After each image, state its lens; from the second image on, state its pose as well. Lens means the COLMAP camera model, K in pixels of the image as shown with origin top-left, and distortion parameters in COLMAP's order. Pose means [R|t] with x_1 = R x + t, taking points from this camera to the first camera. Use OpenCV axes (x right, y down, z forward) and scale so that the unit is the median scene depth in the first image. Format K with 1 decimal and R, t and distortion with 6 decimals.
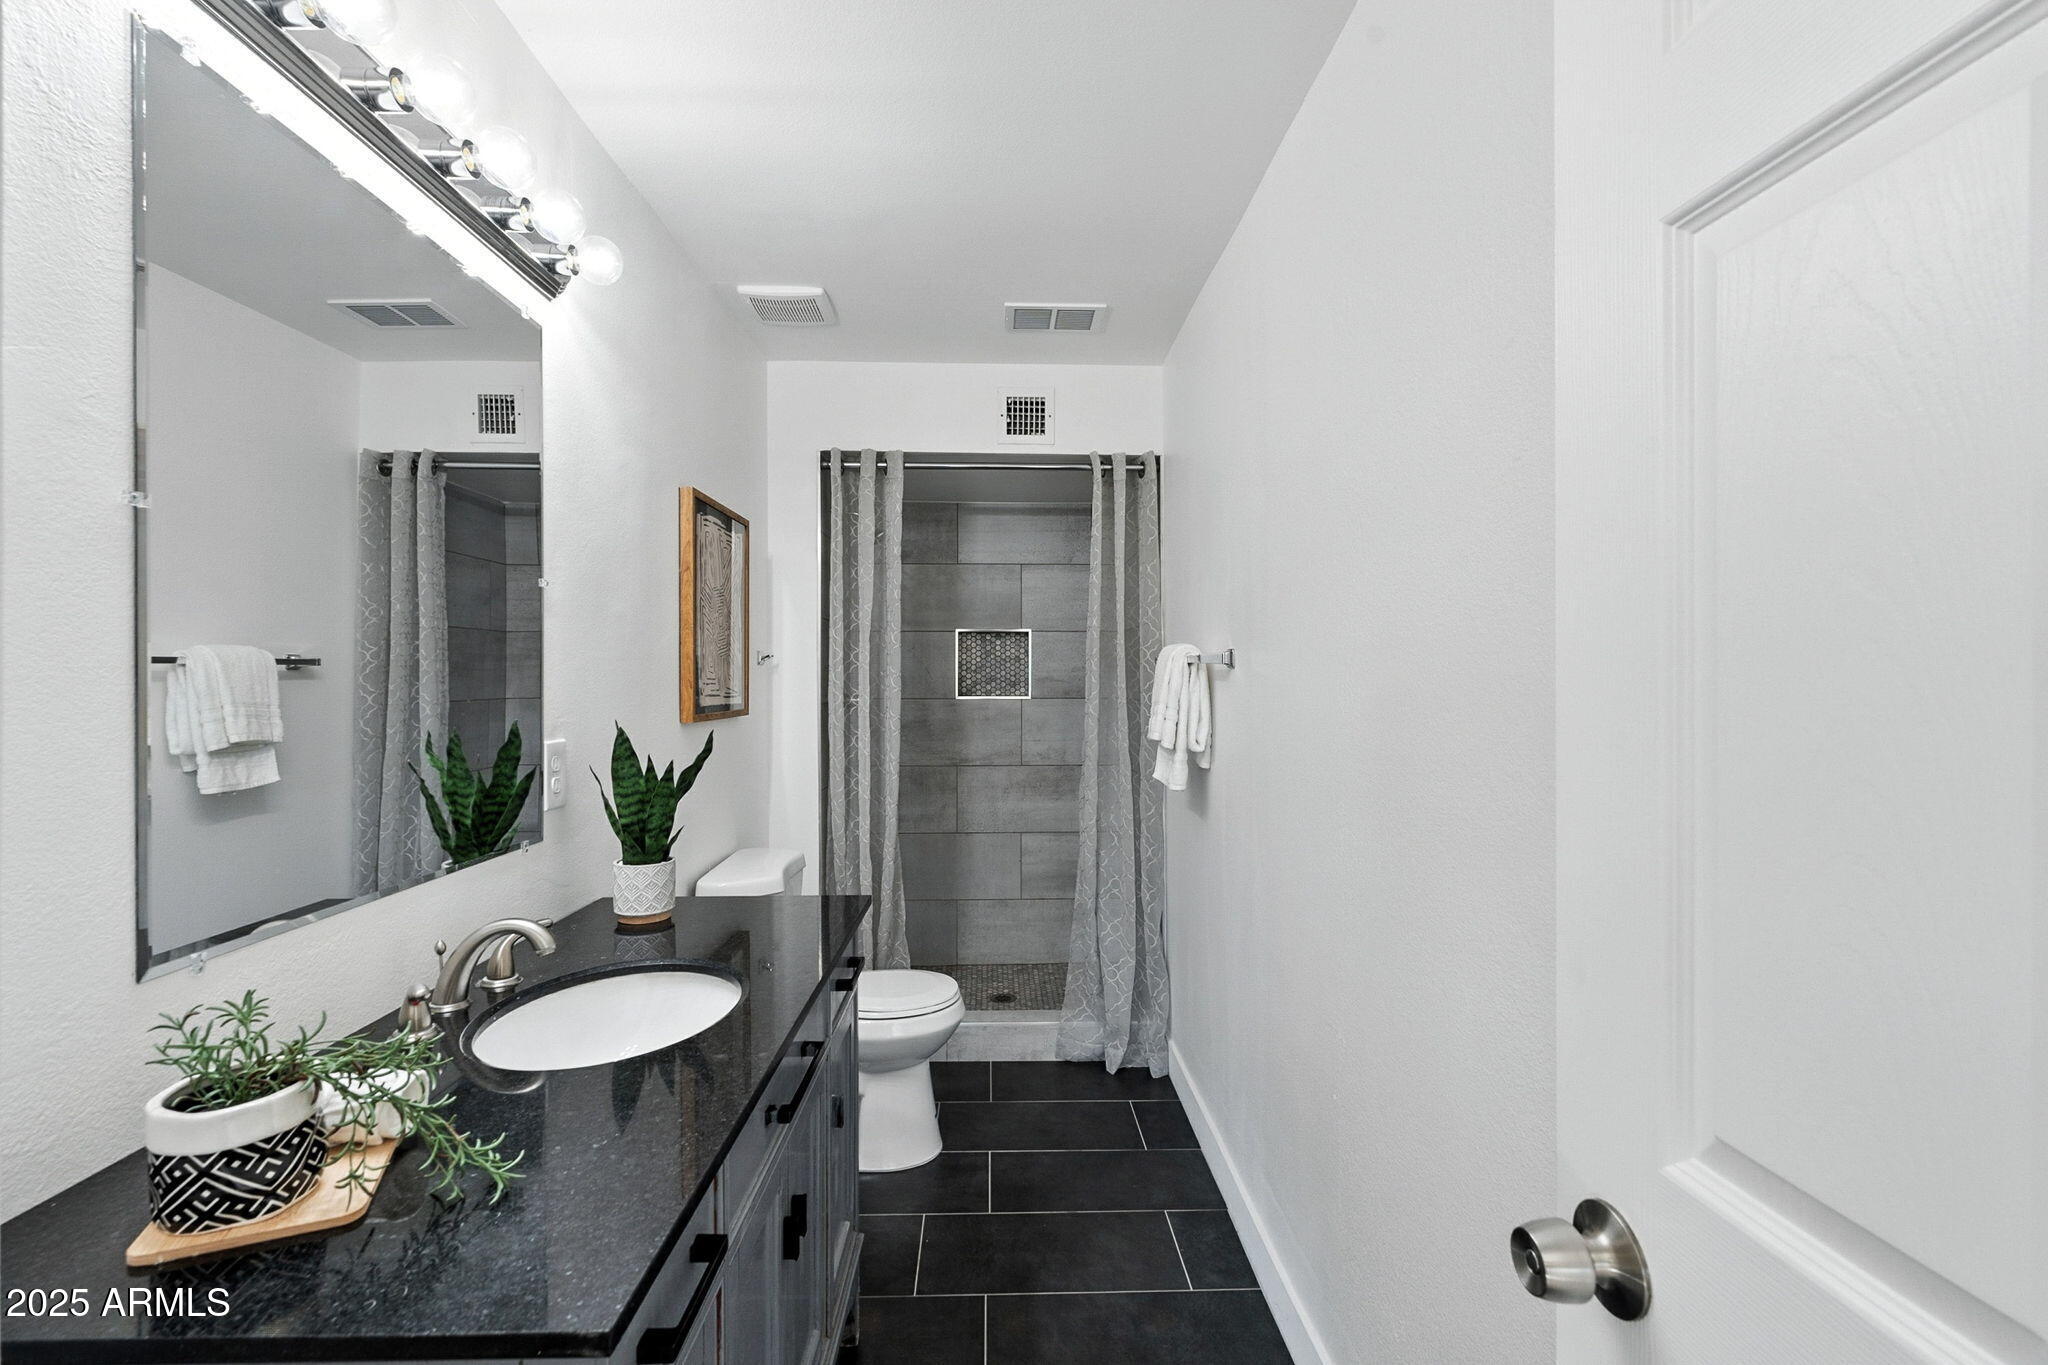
lens RADIAL K [[946.7, 0, 1023.4], [0, 946.7, 676.8], [0, 0, 1]] dist [0.002519, -0.000555]
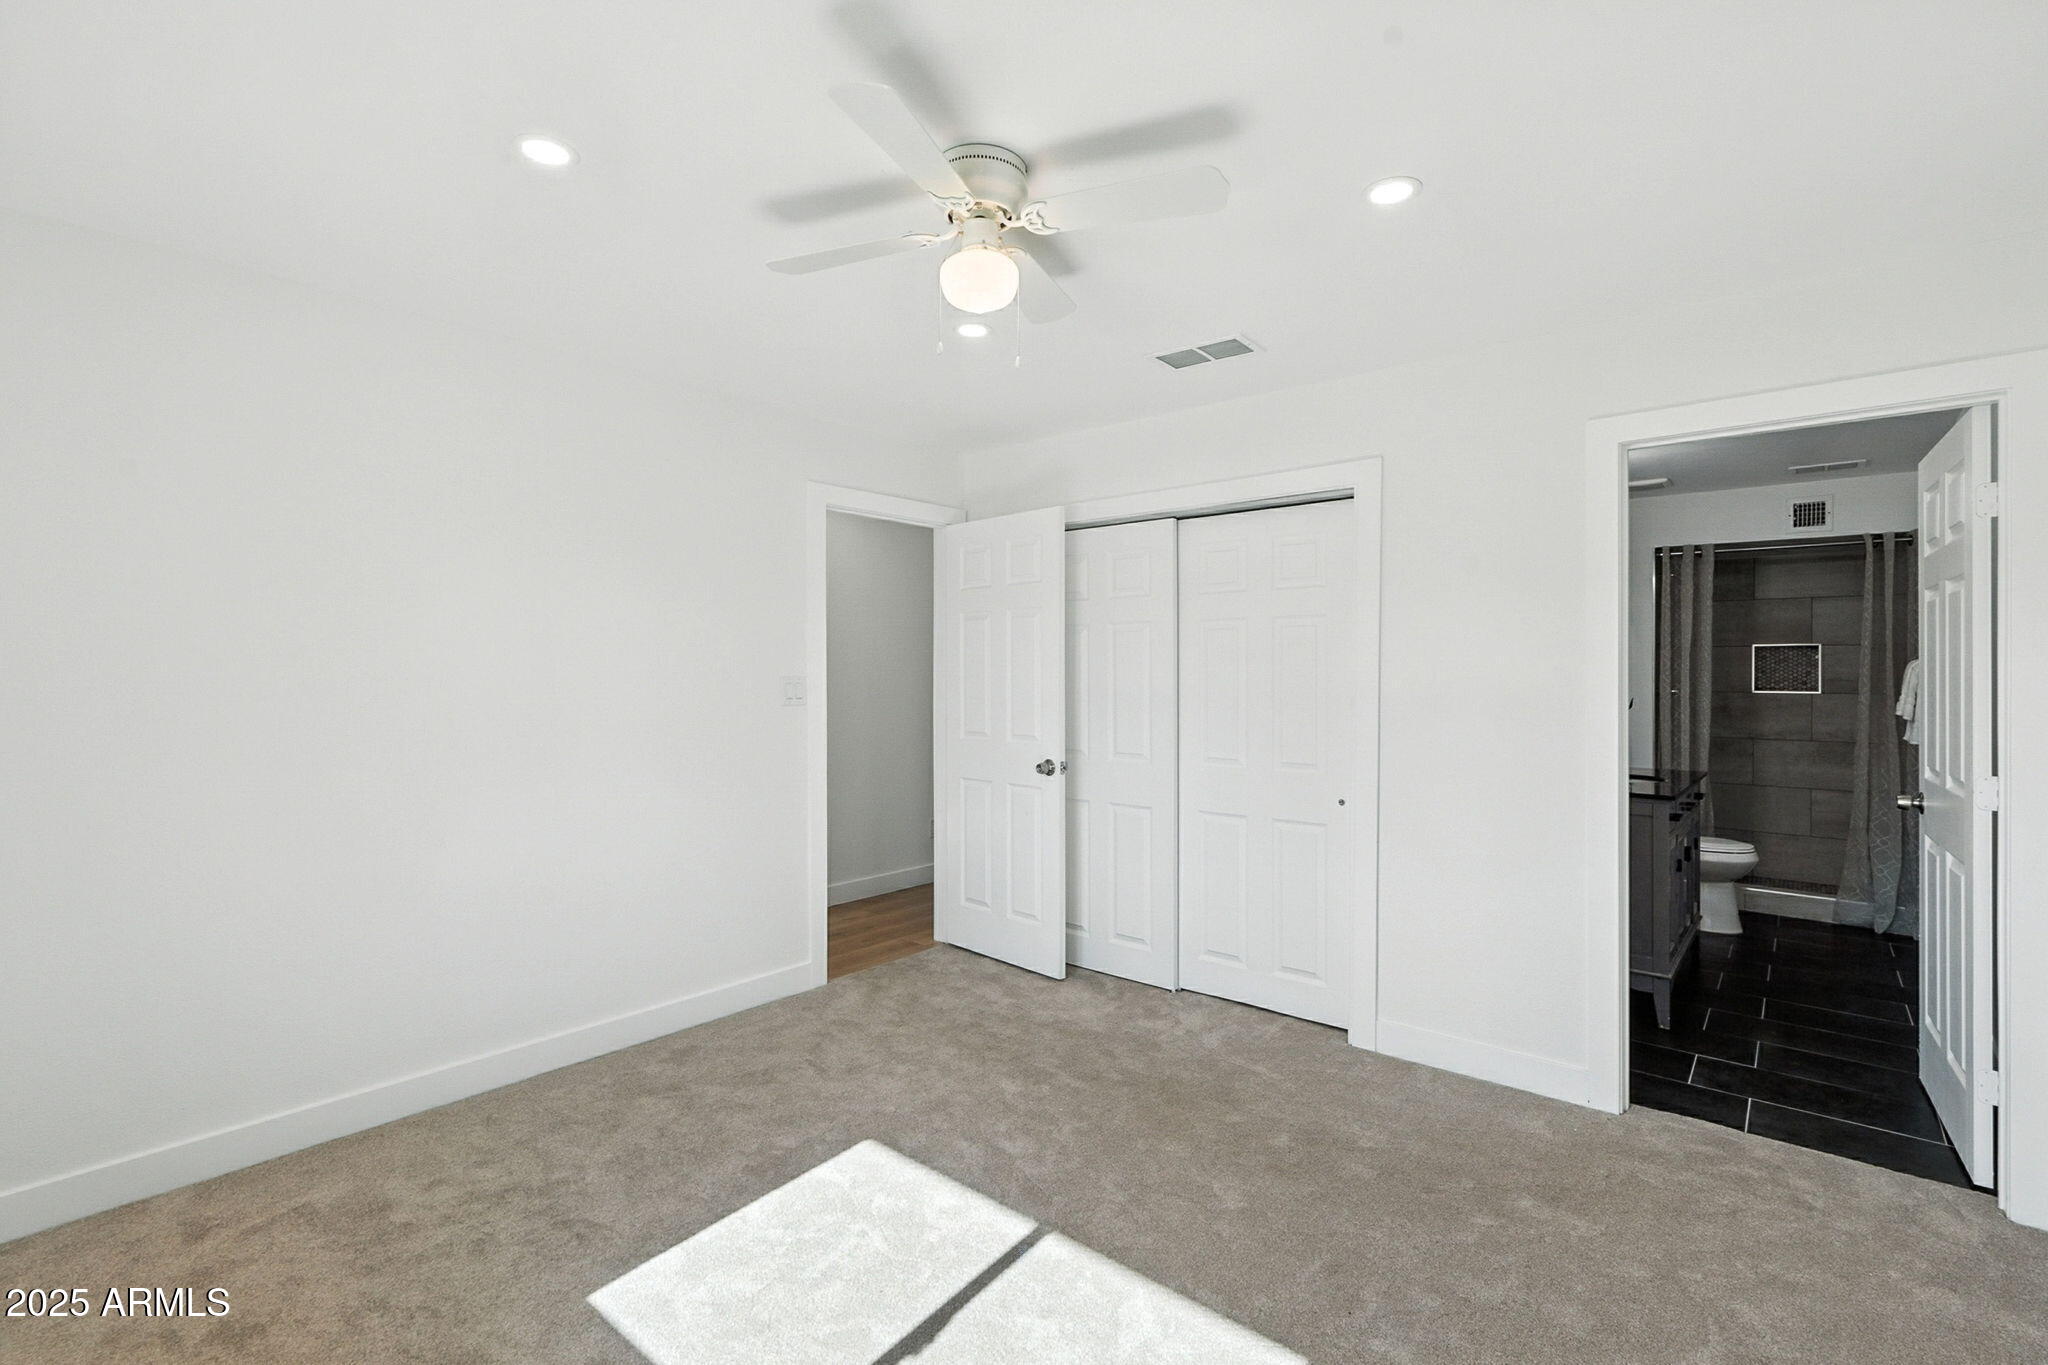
lens RADIAL K [[946.7, 0, 1015.9], [0, 946.7, 676.9], [0, 0, 1]] dist [0.002519, -0.000555]
pose [[0.744985, 0.004278, -0.667068, 0.073335], [-0.002644, 0.999991, 0.003461, -0.003476], [0.667077, -0.000815, 0.744989, -1.077744]]
